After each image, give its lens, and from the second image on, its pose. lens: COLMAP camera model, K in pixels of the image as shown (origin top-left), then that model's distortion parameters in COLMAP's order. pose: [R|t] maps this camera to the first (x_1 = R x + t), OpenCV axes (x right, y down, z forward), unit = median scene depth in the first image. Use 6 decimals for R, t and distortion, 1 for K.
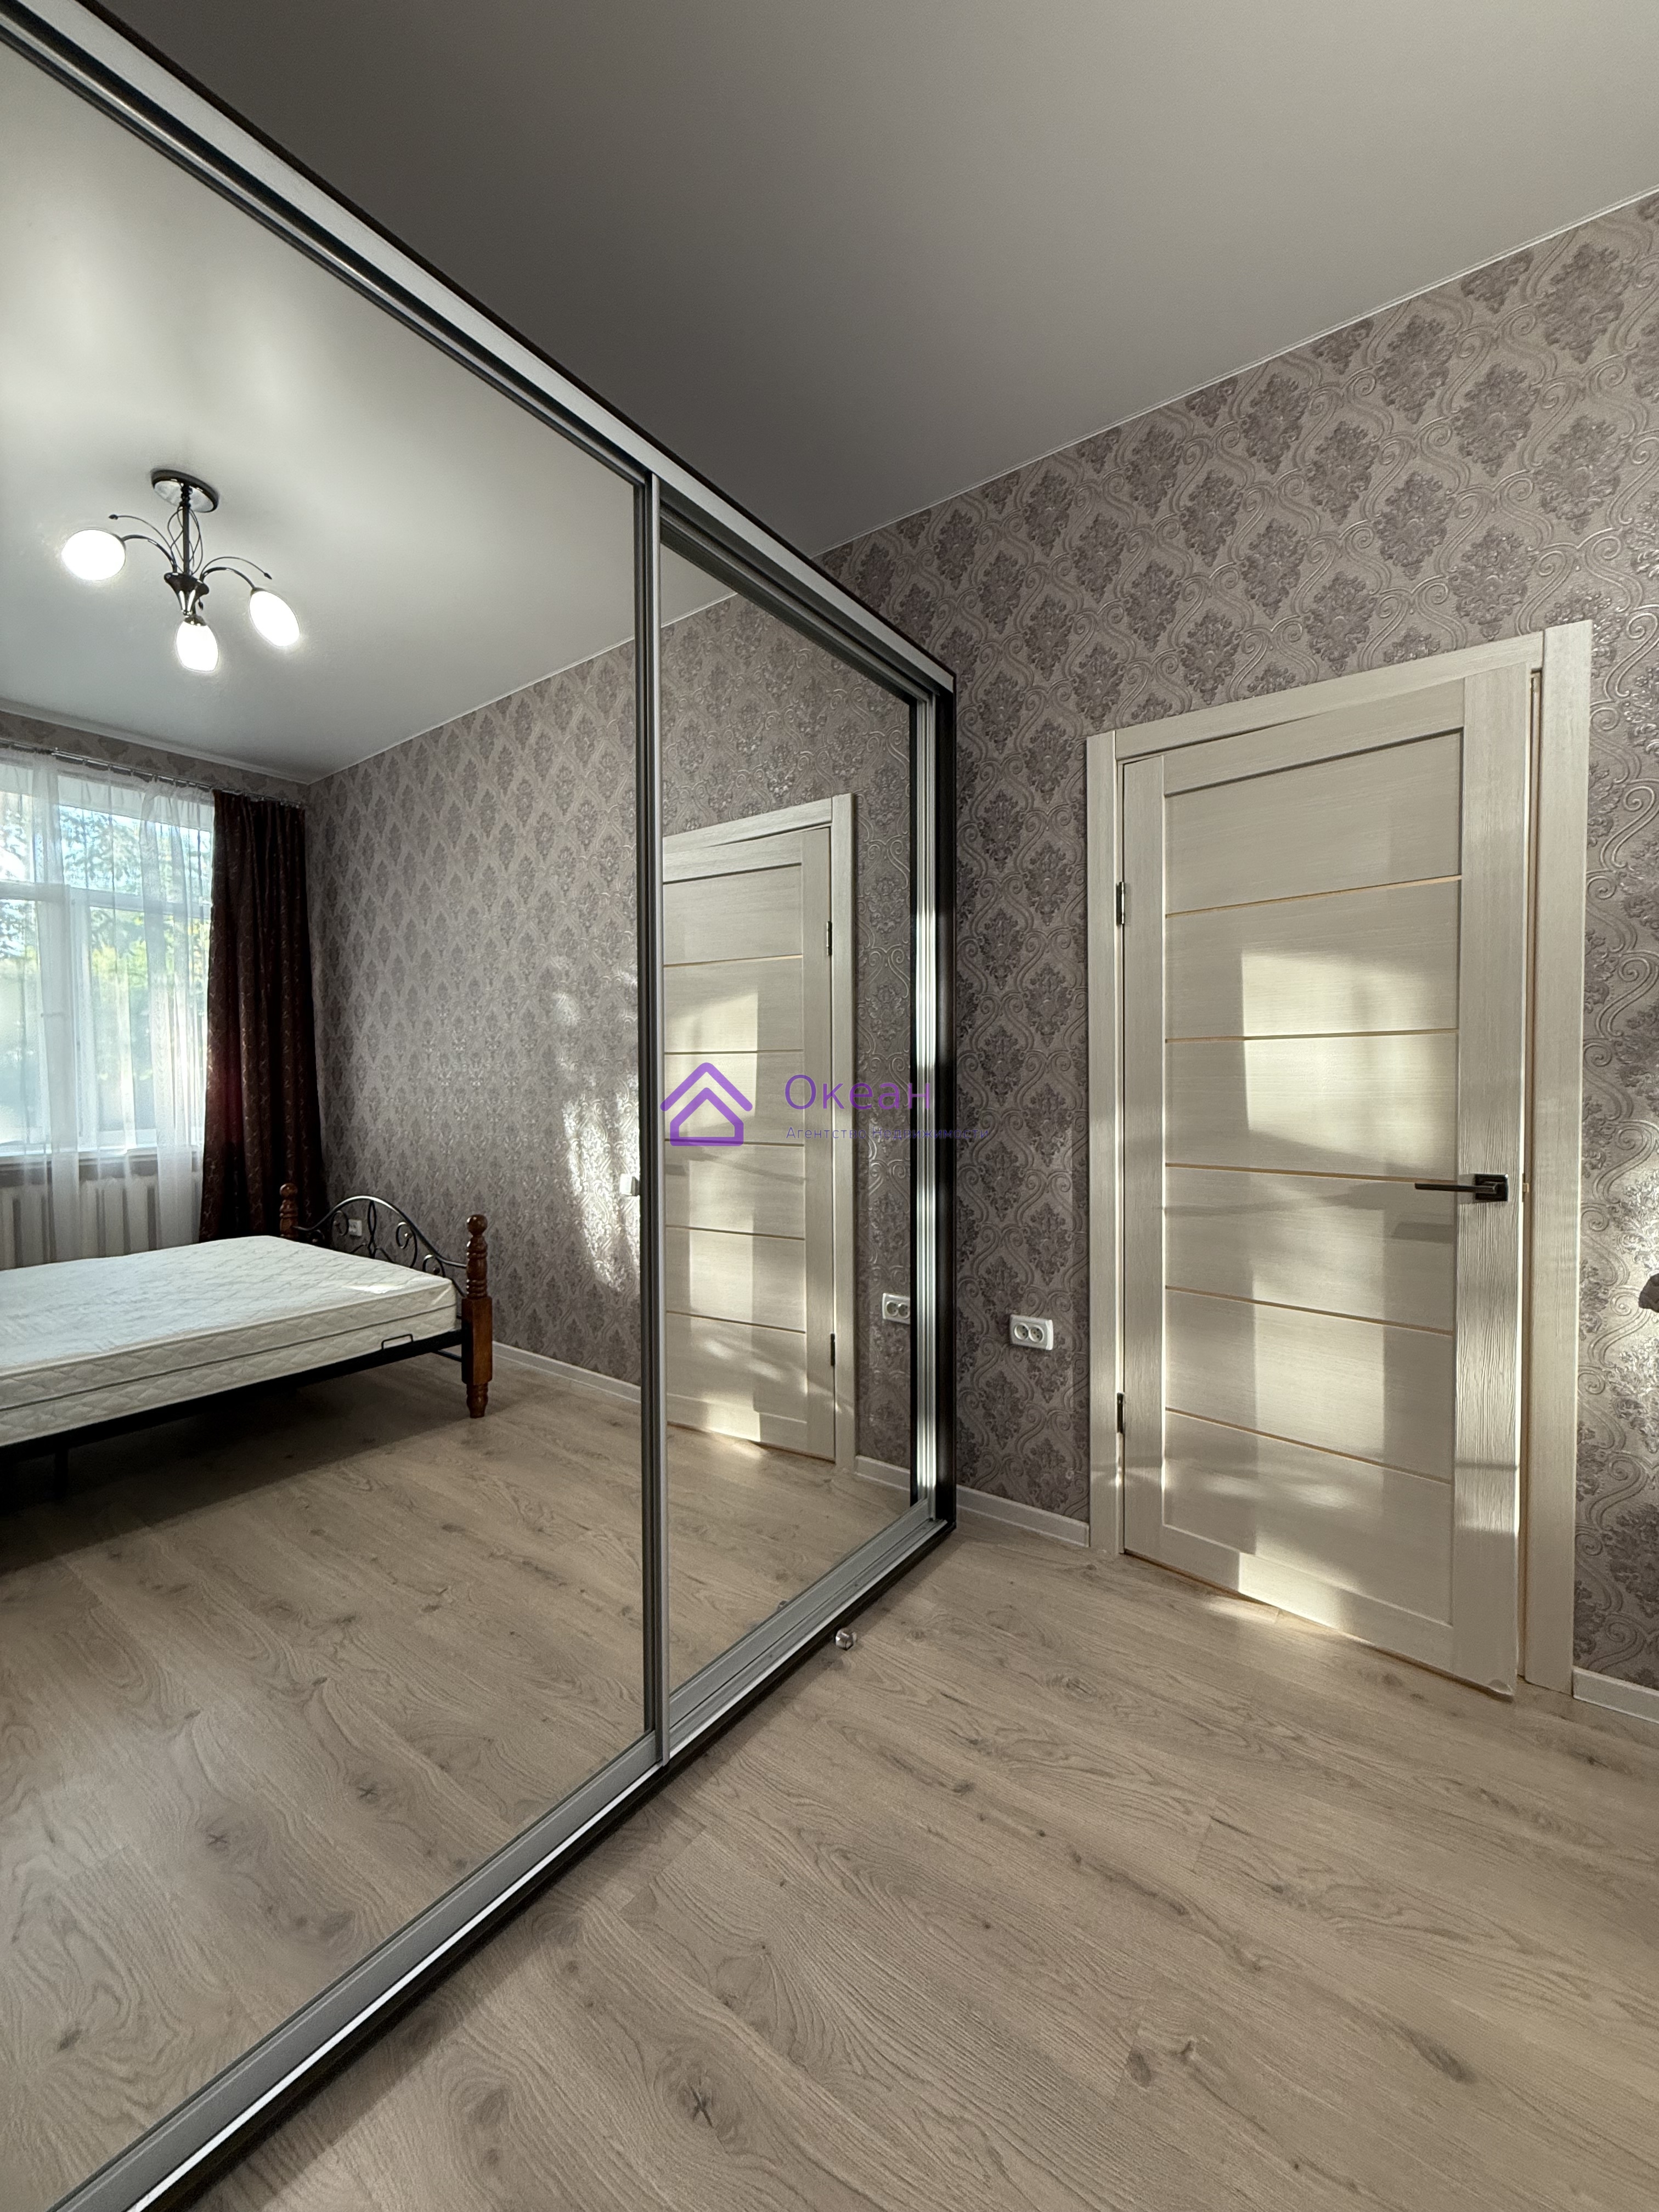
lens RADIAL K [[880.0, 0, 829.9], [0, 880.0, 1103.4], [0, 0, 1]] dist [0.000325, 0.000011]
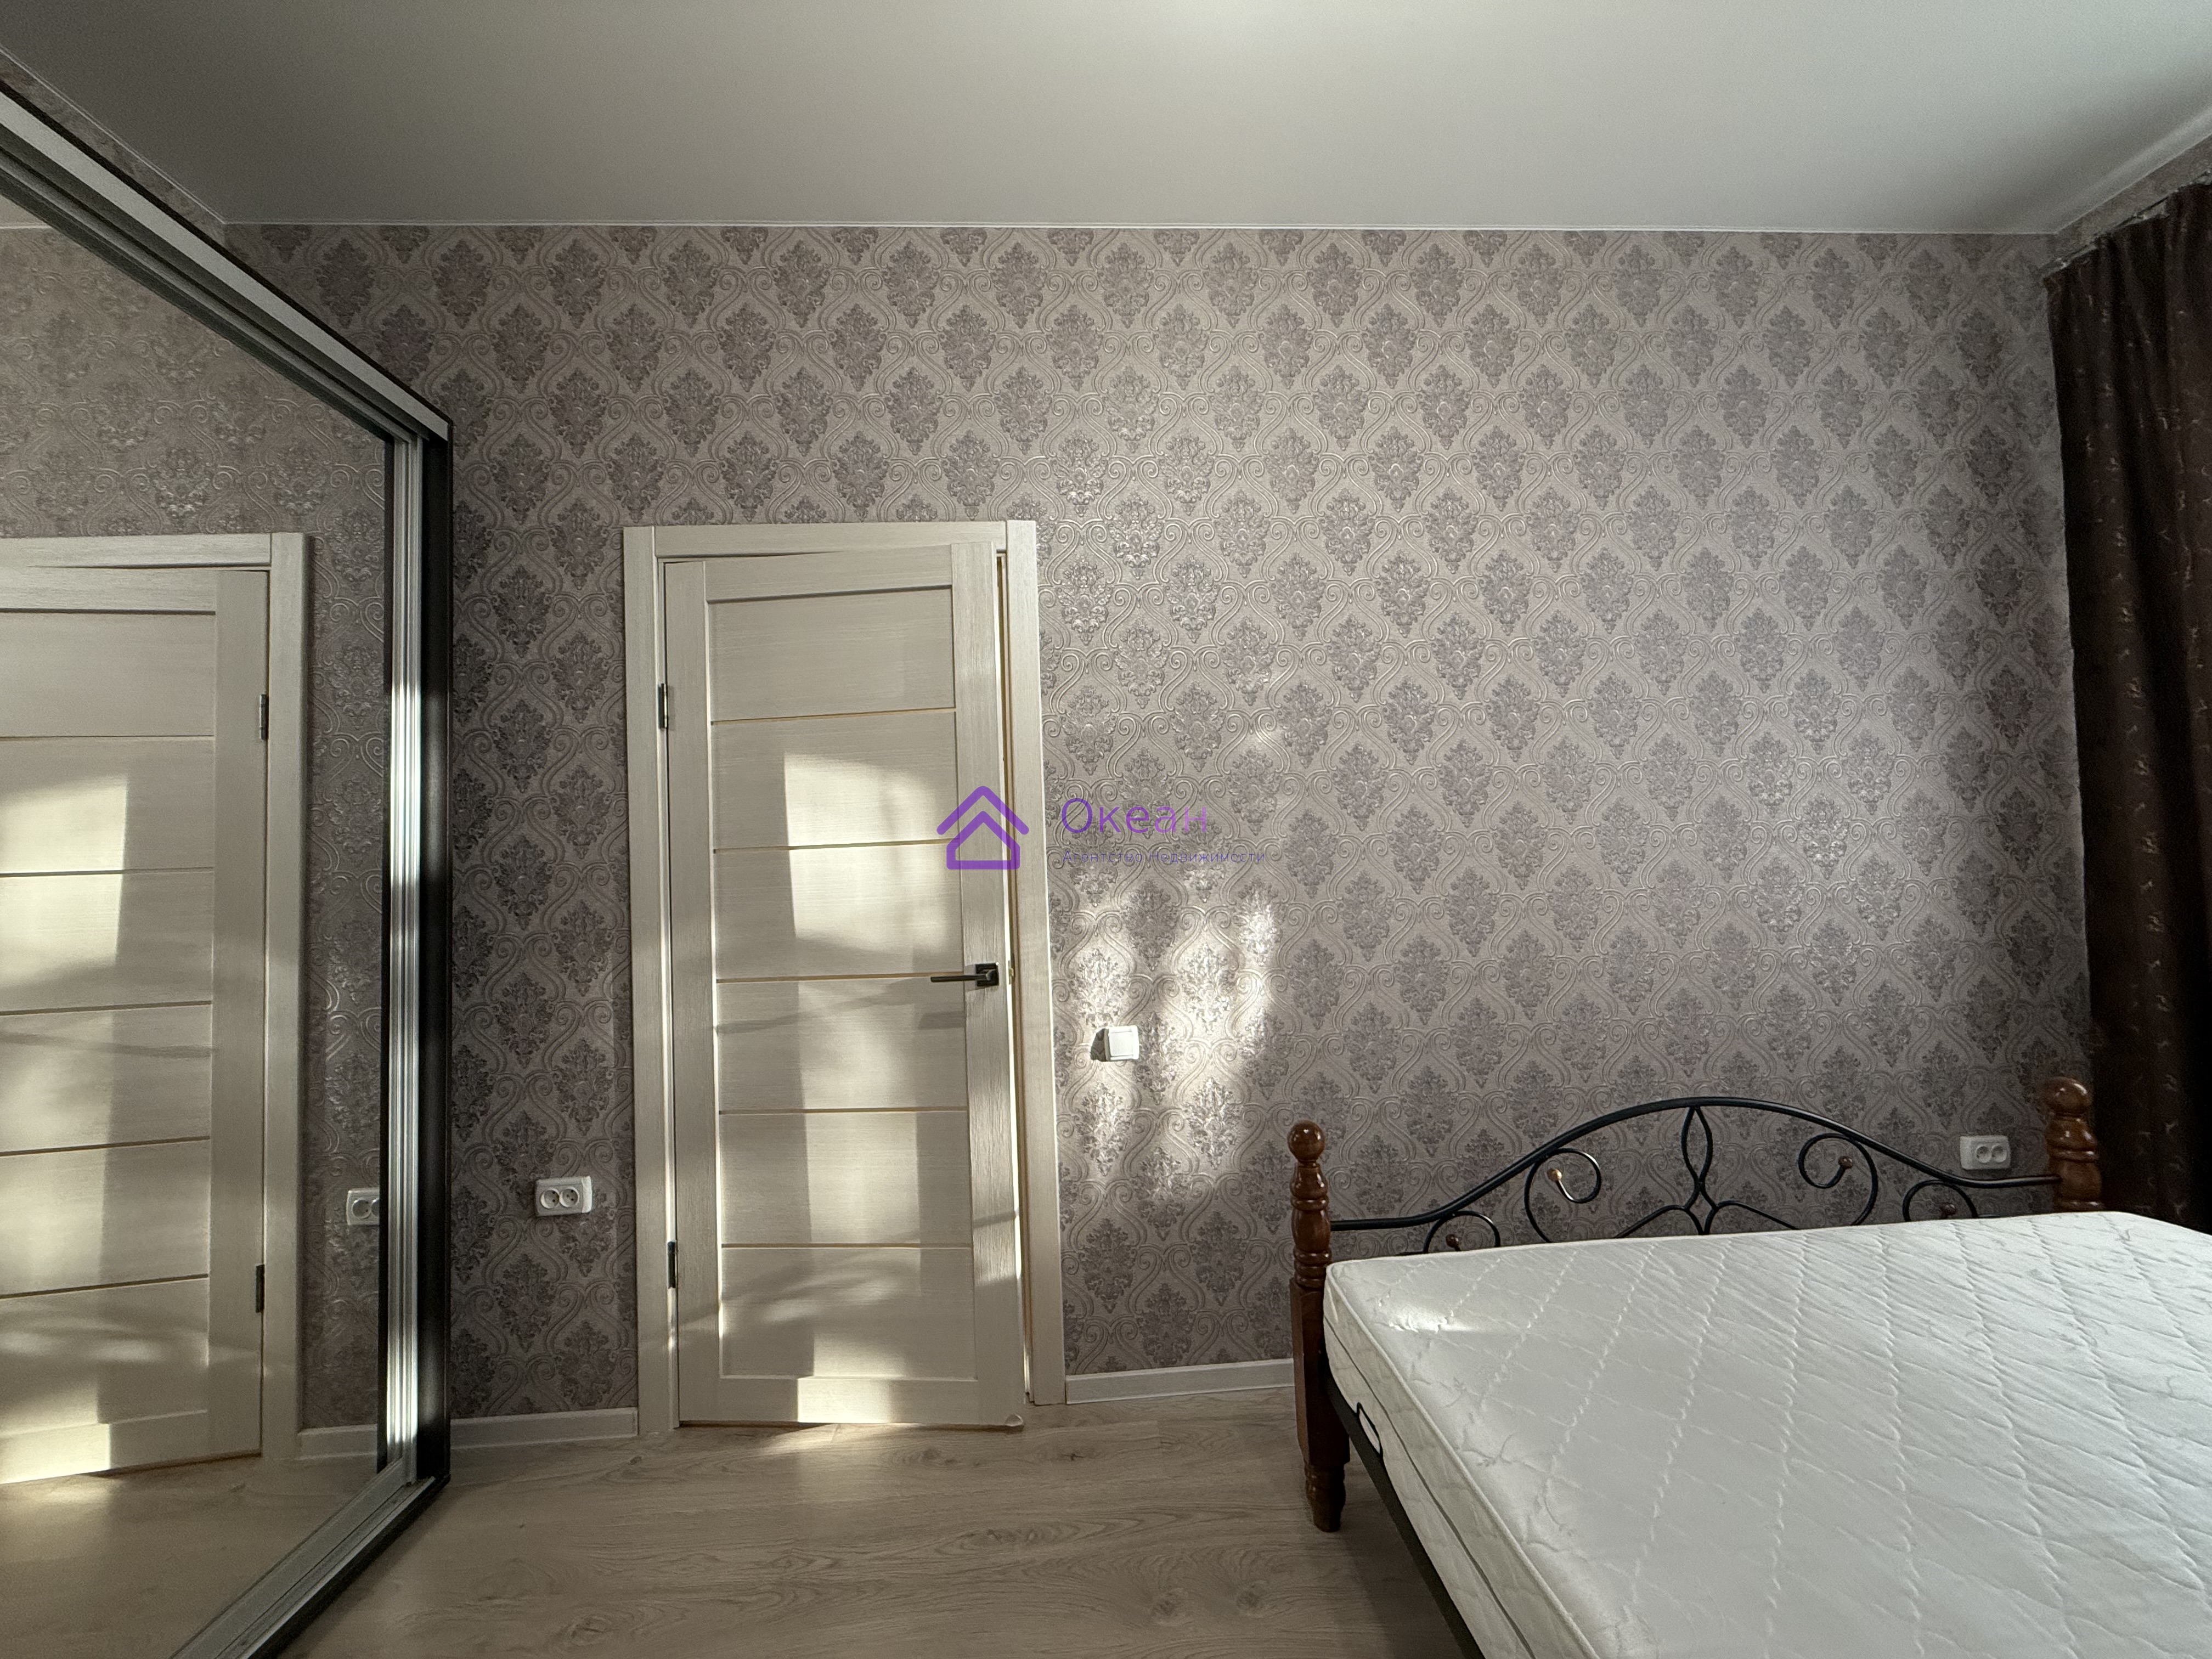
lens RADIAL K [[880.0, 0, 1106.0], [0, 880.0, 829.5], [0, 0, 1]] dist [0.000325, 0.000011]
pose [[0.779749, 0.006602, 0.626058, 0.106851], [0.052182, 0.995780, -0.075493, 0.000314], [-0.623914, 0.091534, 0.776114, -0.013796]]
